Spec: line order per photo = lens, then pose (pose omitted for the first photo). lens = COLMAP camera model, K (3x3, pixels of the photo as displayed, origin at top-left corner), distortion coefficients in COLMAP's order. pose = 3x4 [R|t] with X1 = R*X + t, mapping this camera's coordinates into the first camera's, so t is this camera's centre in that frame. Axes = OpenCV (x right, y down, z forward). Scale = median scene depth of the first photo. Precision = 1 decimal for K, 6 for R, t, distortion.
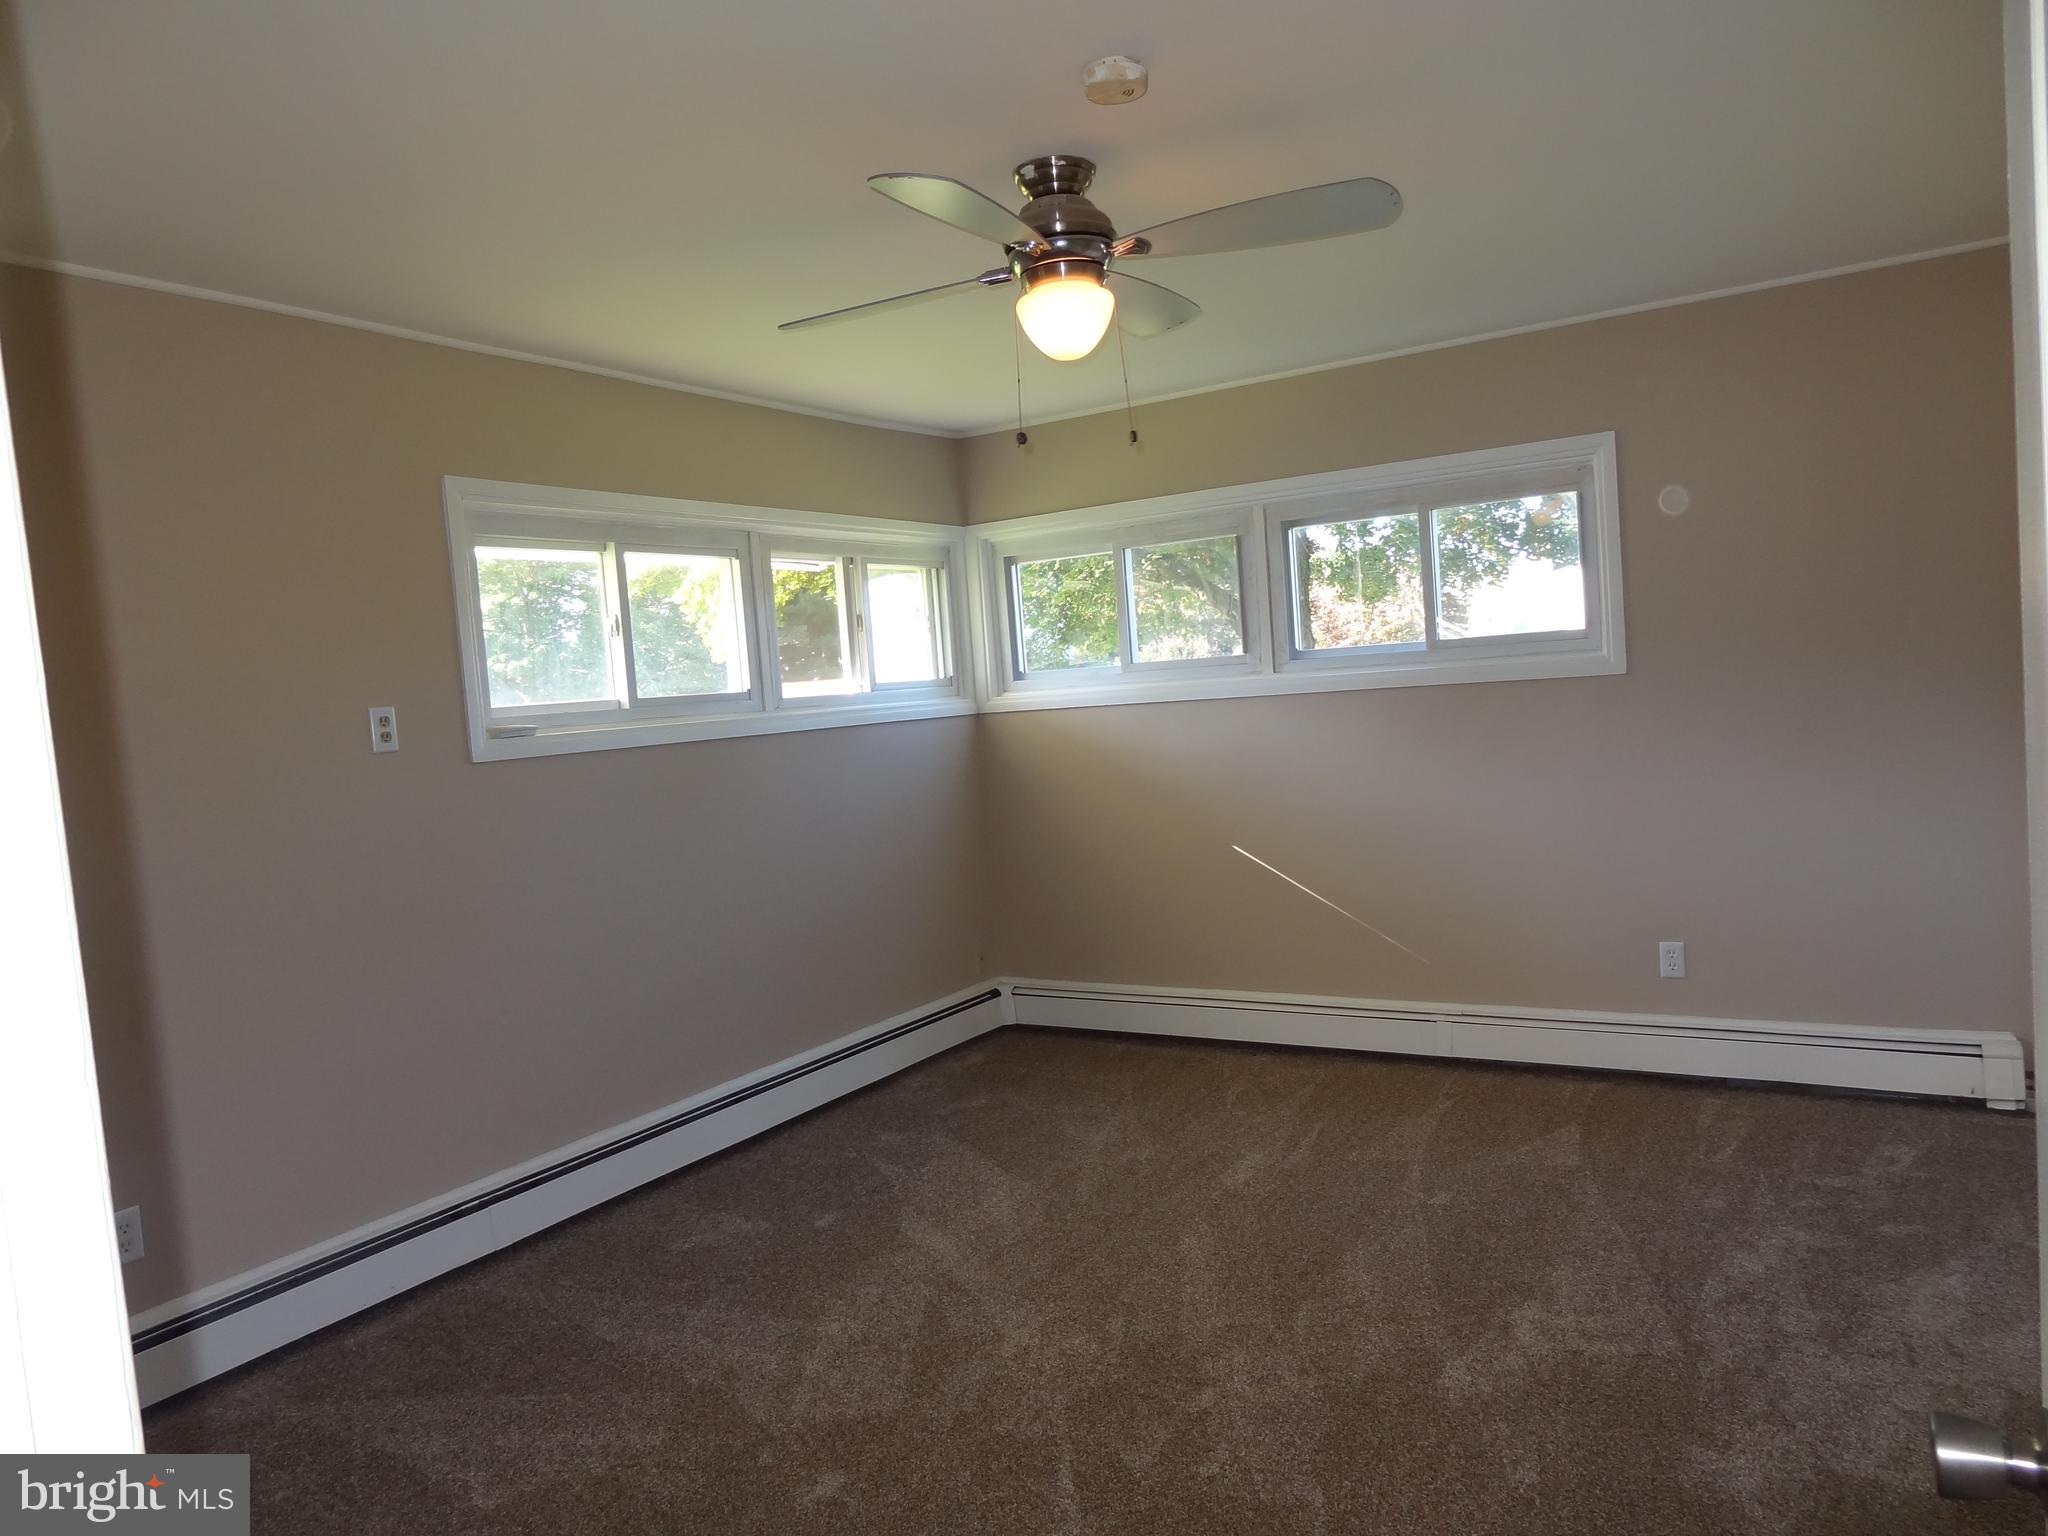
lens RADIAL K [[1430.6, 0, 1031.1], [0, 1430.6, 774.1], [0, 0, 1]] dist [0.008622, 0.006810]
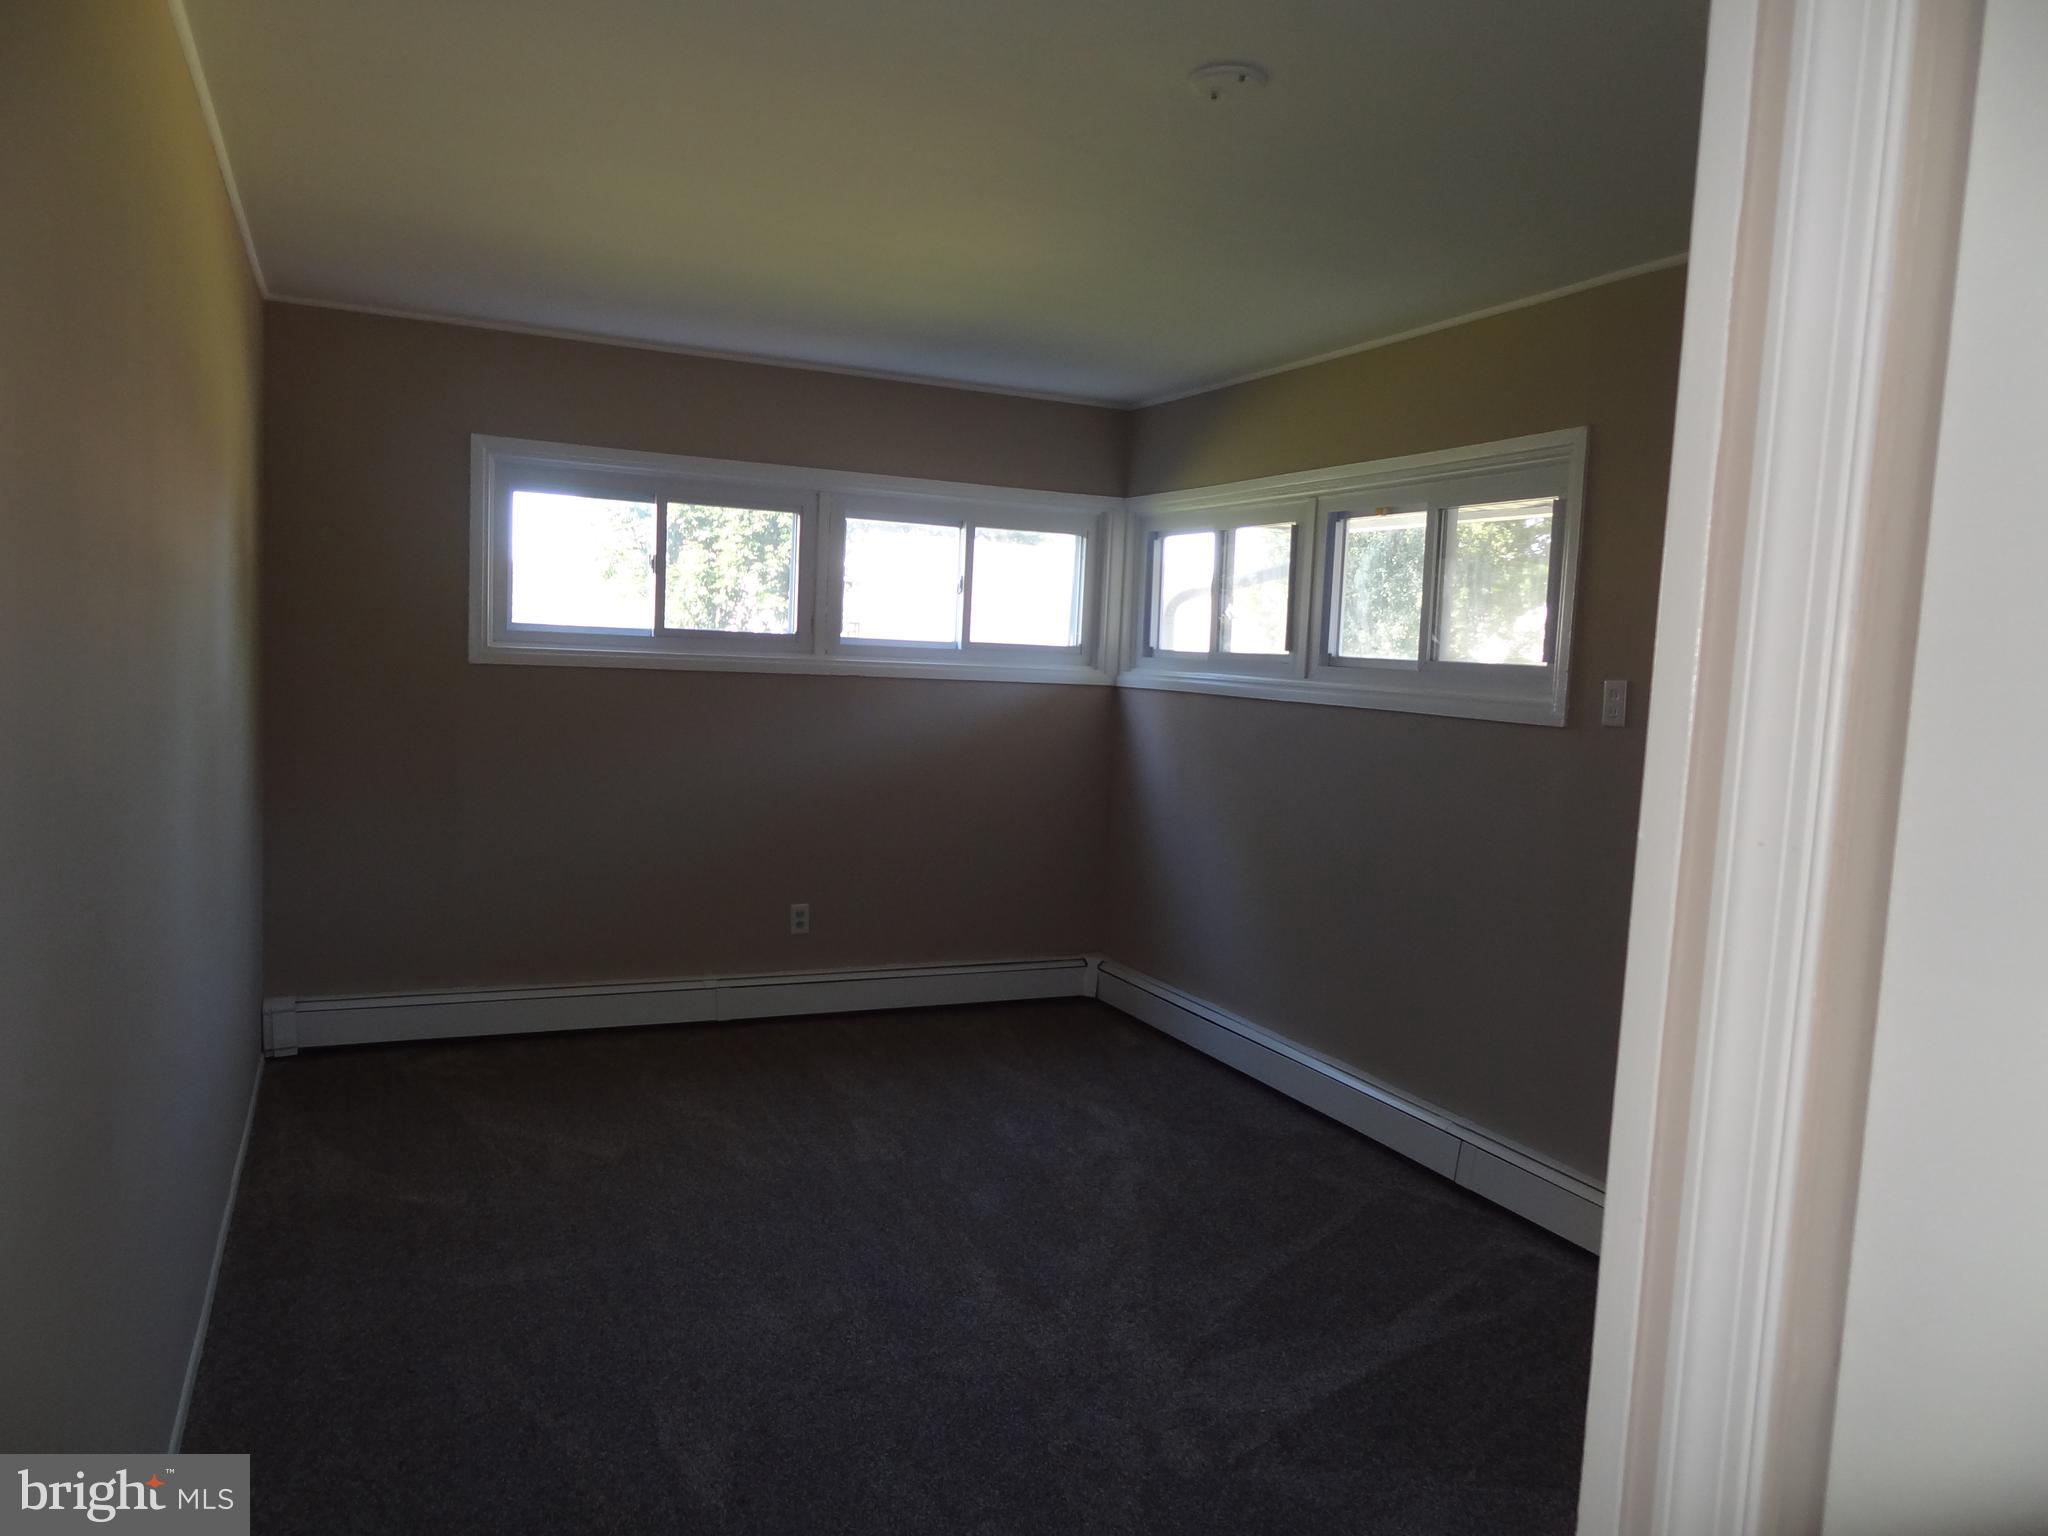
lens RADIAL K [[1430.6, 0, 1041.2], [0, 1430.6, 777.5], [0, 0, 1]] dist [0.008622, 0.006810]
pose [[0.833662, 0.161444, -0.528151, 0.677472], [-0.143071, 0.986804, 0.075813, -0.069042], [0.533421, 0.012361, 0.845759, 0.178479]]
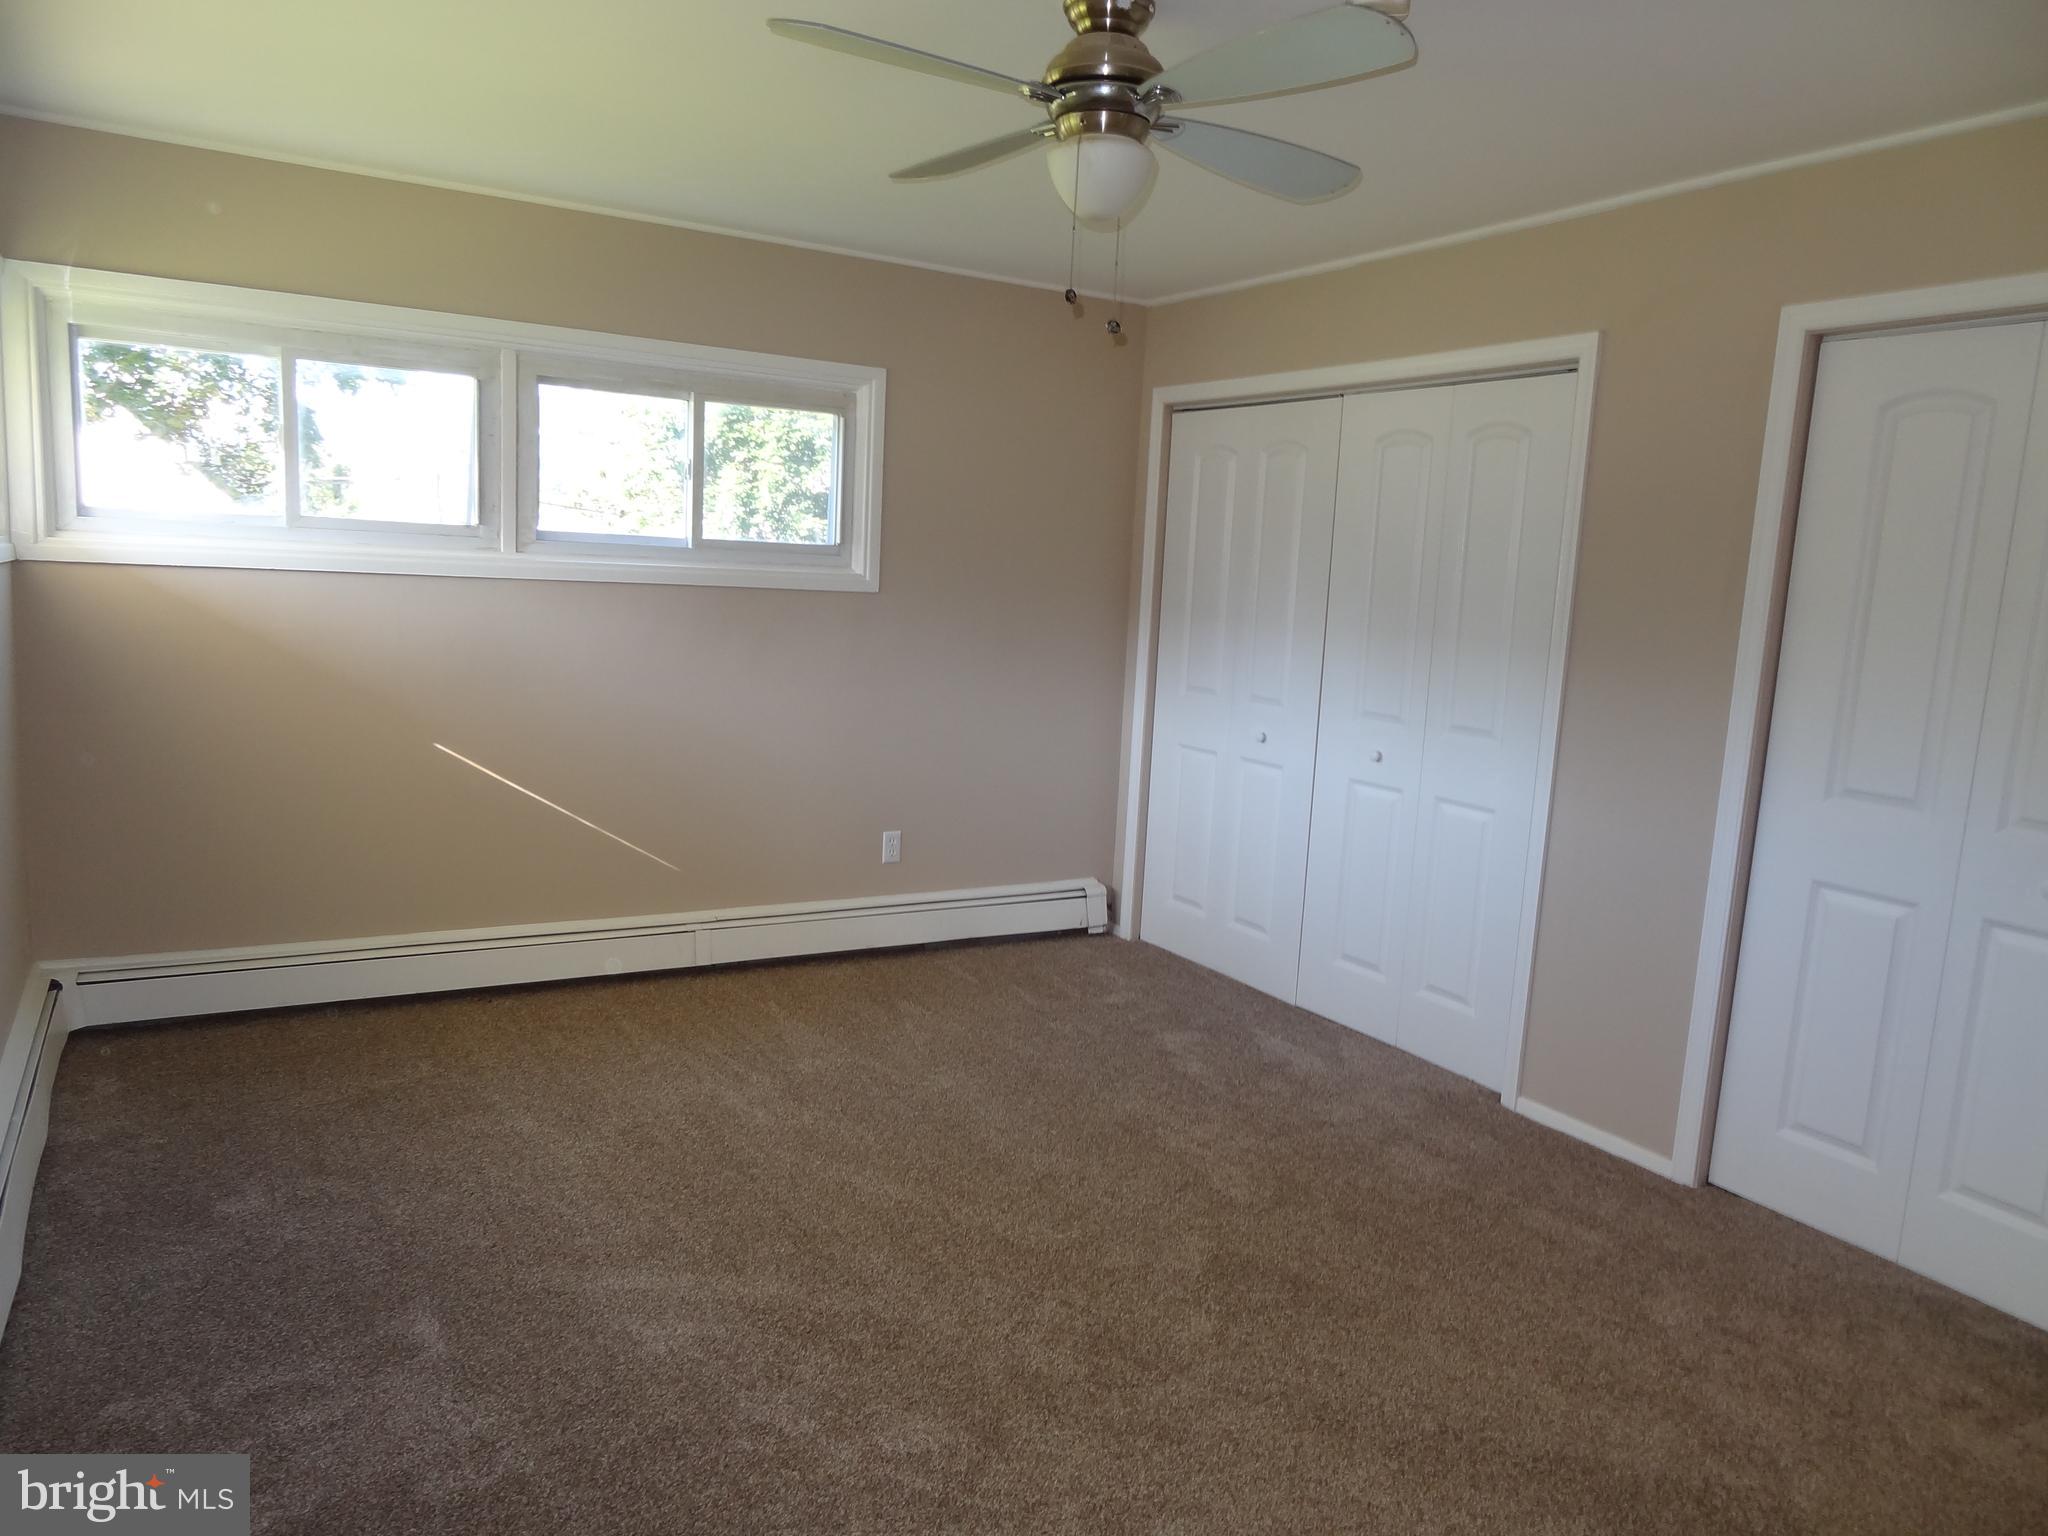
lens RADIAL K [[1430.6, 0, 1019.1], [0, 1430.6, 760.2], [0, 0, 1]] dist [0.008622, 0.006810]
pose [[0.468409, -0.022999, 0.883212, -0.576591], [-0.029528, 0.998695, 0.041666, 0.011164], [-0.883018, -0.045596, 0.467119, 0.431299]]
